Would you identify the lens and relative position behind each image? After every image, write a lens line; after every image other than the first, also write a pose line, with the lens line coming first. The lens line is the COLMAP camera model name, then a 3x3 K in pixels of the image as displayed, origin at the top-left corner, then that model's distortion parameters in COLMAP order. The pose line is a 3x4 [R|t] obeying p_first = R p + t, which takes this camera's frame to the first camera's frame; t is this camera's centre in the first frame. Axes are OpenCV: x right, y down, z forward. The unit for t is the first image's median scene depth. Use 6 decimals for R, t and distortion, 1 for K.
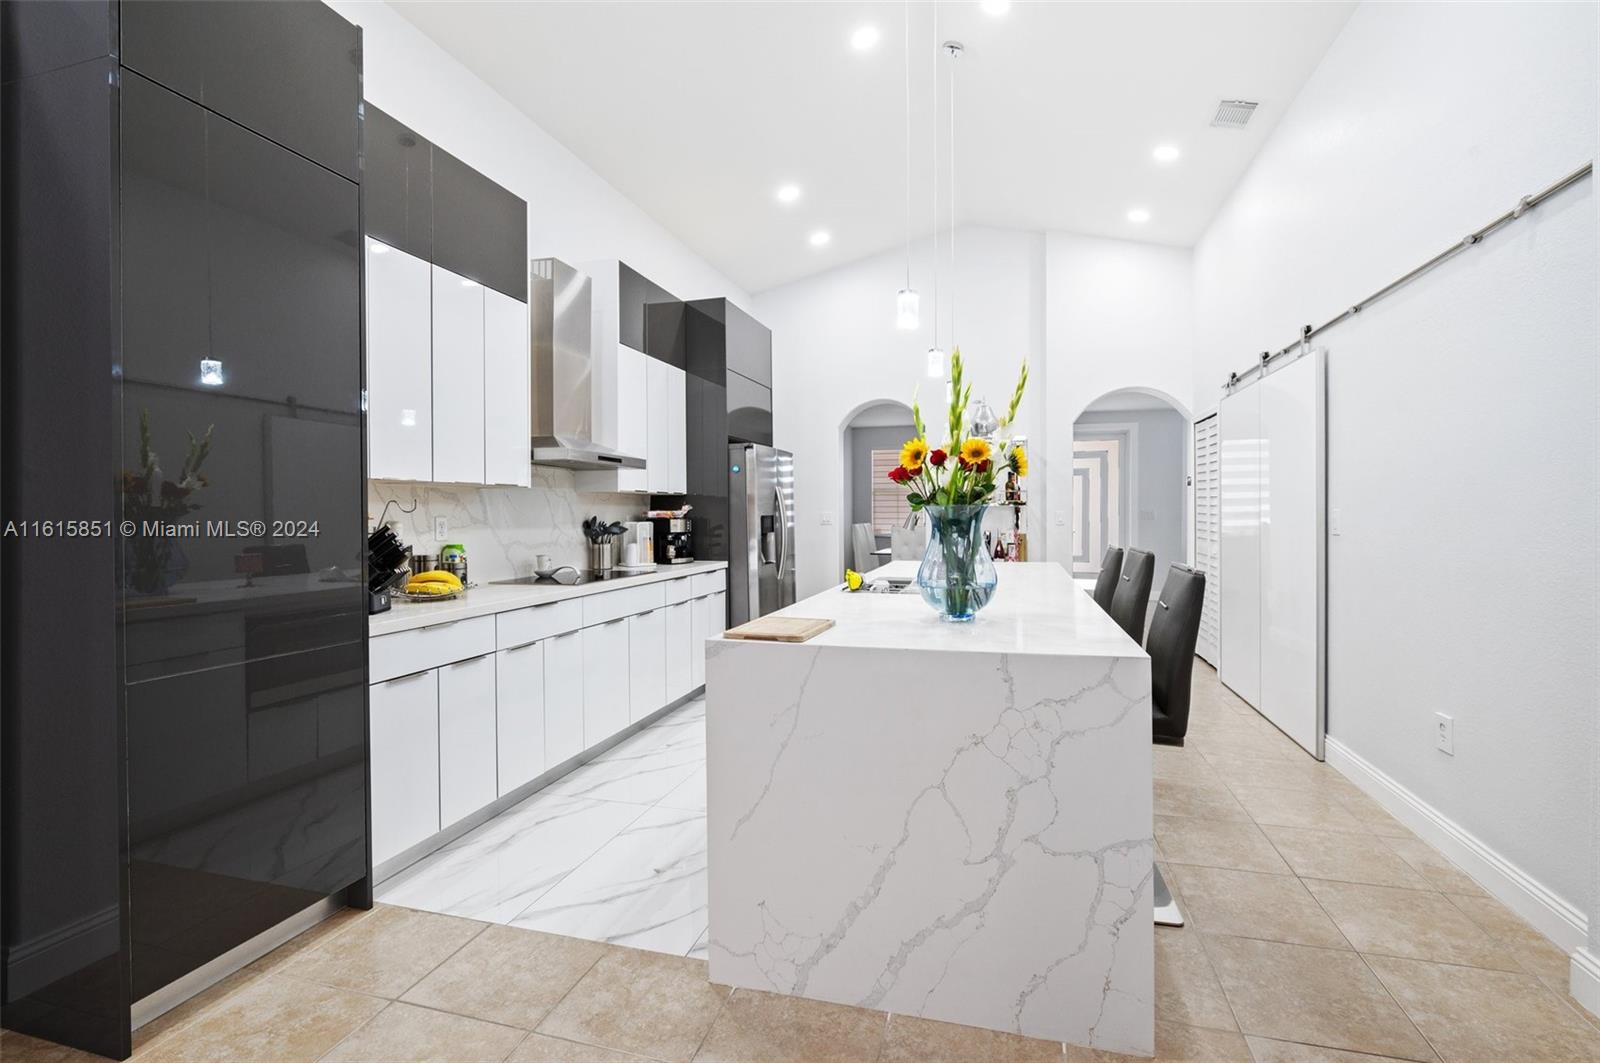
lens RADIAL K [[723.8, 0, 806.4], [0, 723.8, 523.5], [0, 0, 1]] dist [-0.000001, -0.000064]
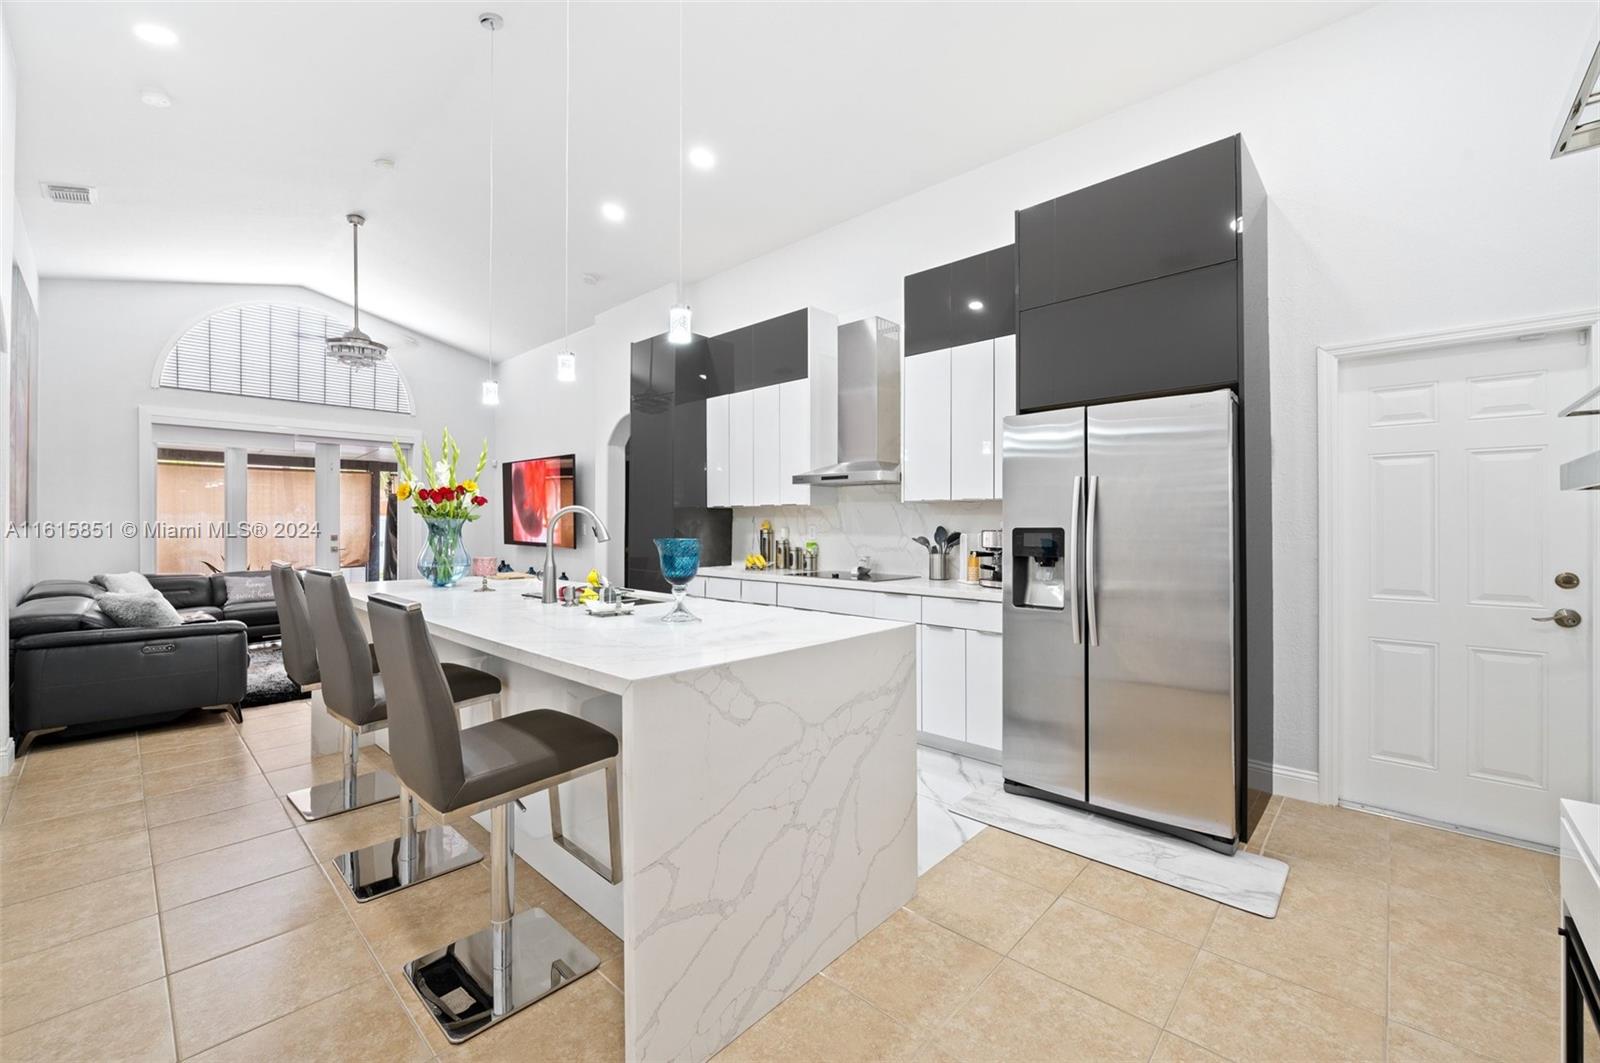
lens RADIAL K [[641.0, 0, 808.4], [0, 641.0, 517.1], [0, 0, 1]] dist [-0.009296, -0.000062]
pose [[-0.454530, -0.003434, -0.890725, 0.687123], [-0.007229, 0.999974, -0.000167, -0.024646], [0.890702, 0.006363, -0.454543, 1.467371]]
